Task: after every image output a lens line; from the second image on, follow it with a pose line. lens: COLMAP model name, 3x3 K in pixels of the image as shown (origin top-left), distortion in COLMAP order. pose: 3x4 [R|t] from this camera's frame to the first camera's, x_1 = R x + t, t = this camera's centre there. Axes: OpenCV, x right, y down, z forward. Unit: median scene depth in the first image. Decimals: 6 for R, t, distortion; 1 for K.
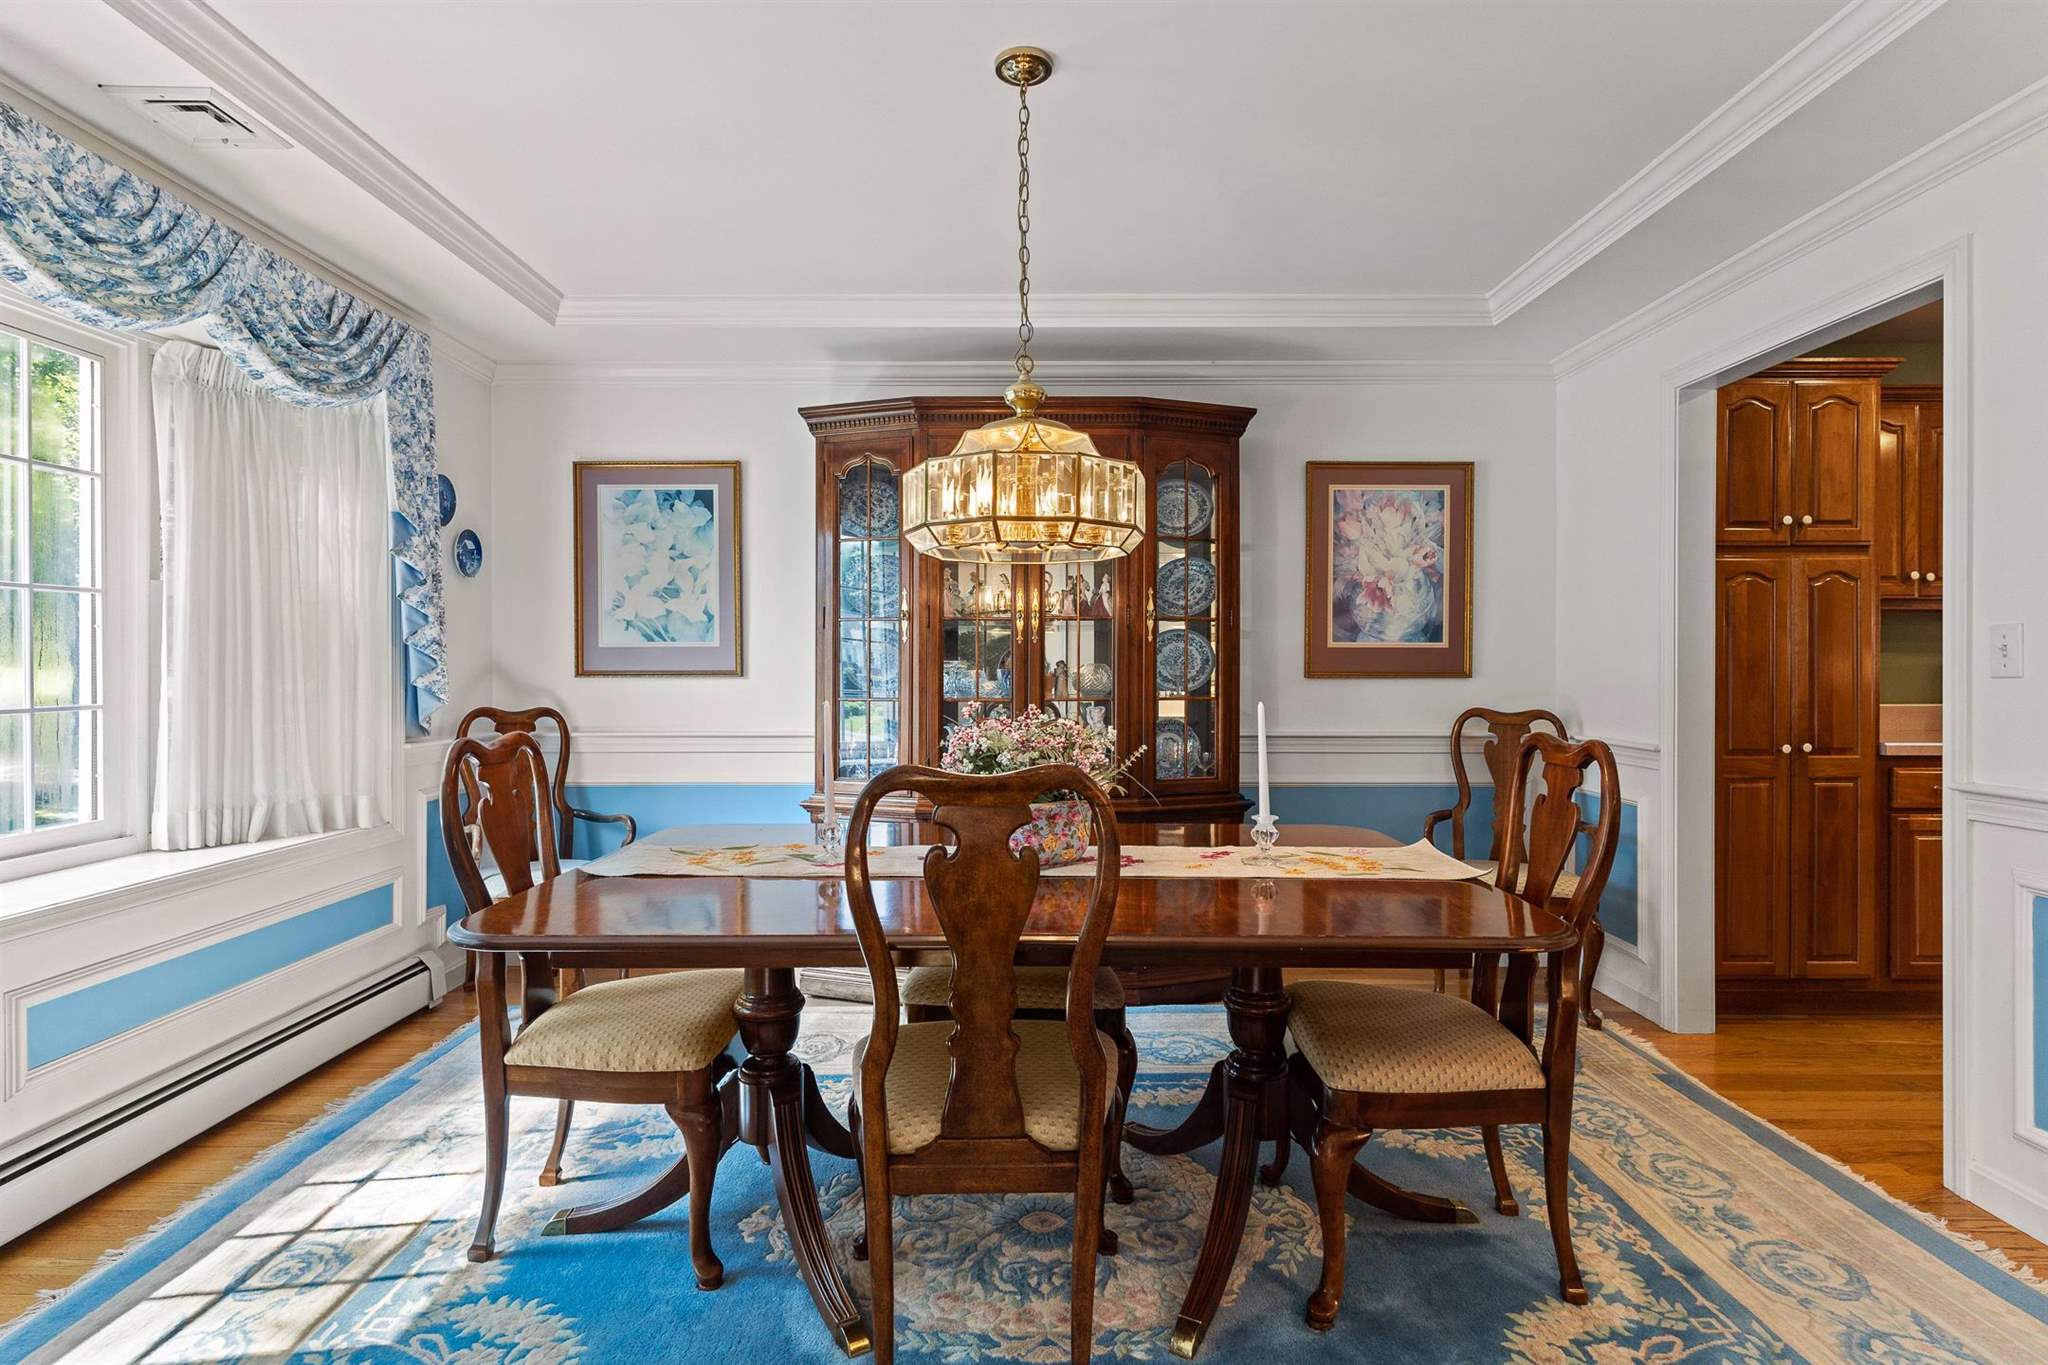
lens RADIAL K [[999.9, 0, 997.5], [0, 999.9, 669.2], [0, 0, 1]] dist [-0.000521, 0.000316]
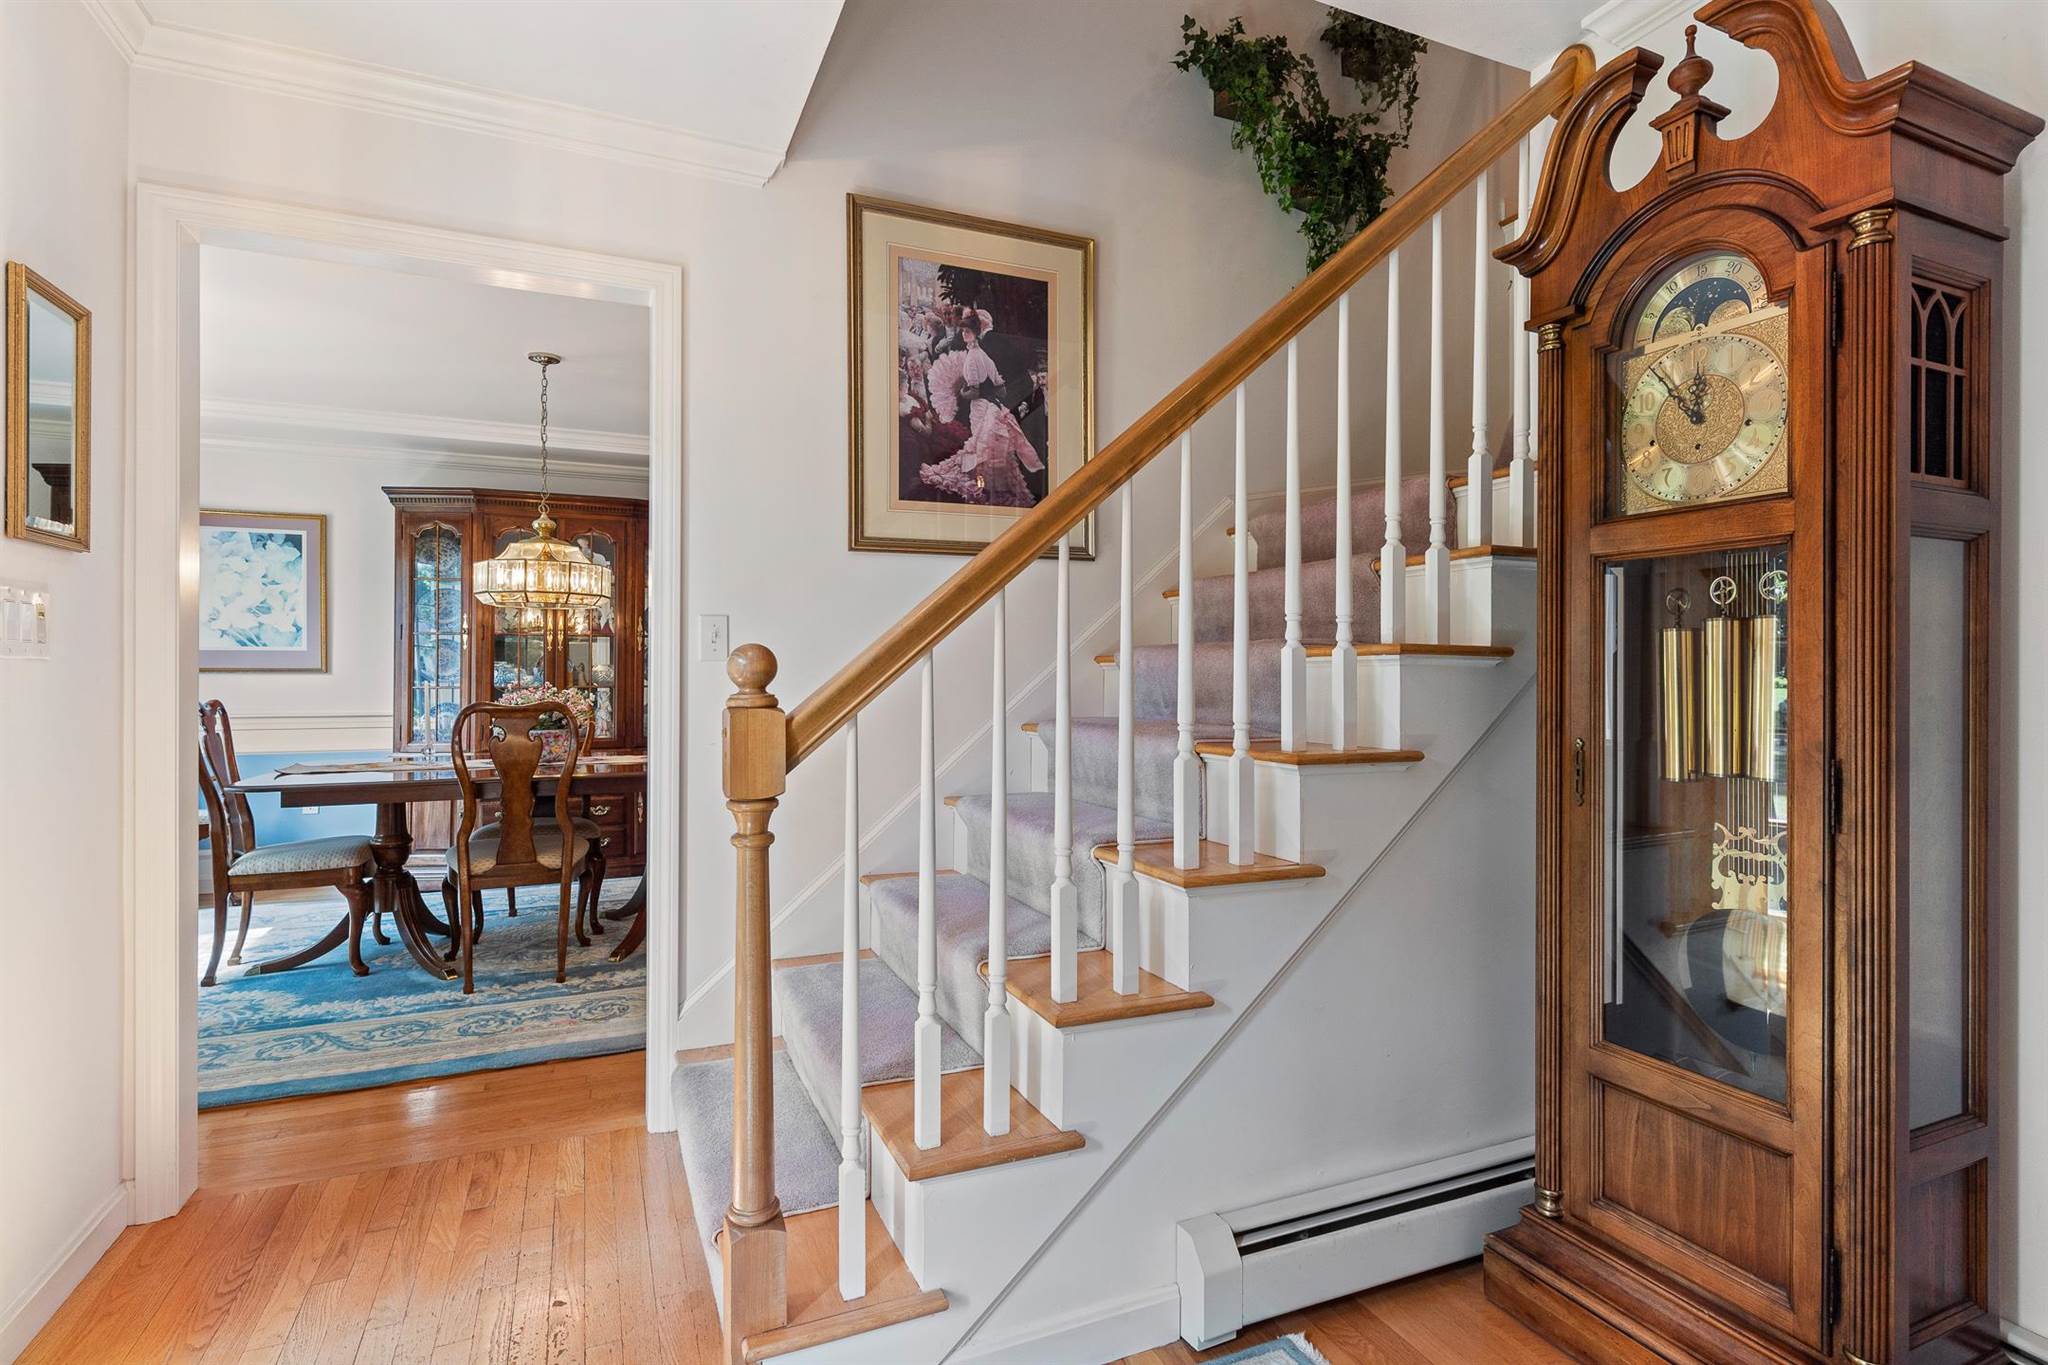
lens RADIAL K [[999.9, 0, 1015.4], [0, 999.9, 672.6], [0, 0, 1]] dist [-0.000521, 0.000316]
pose [[0.907729, 0.001536, 0.419554, 0.026957], [0.001260, 0.999979, -0.006389, 0.018604], [-0.419555, 0.006328, 0.907708, -0.693961]]
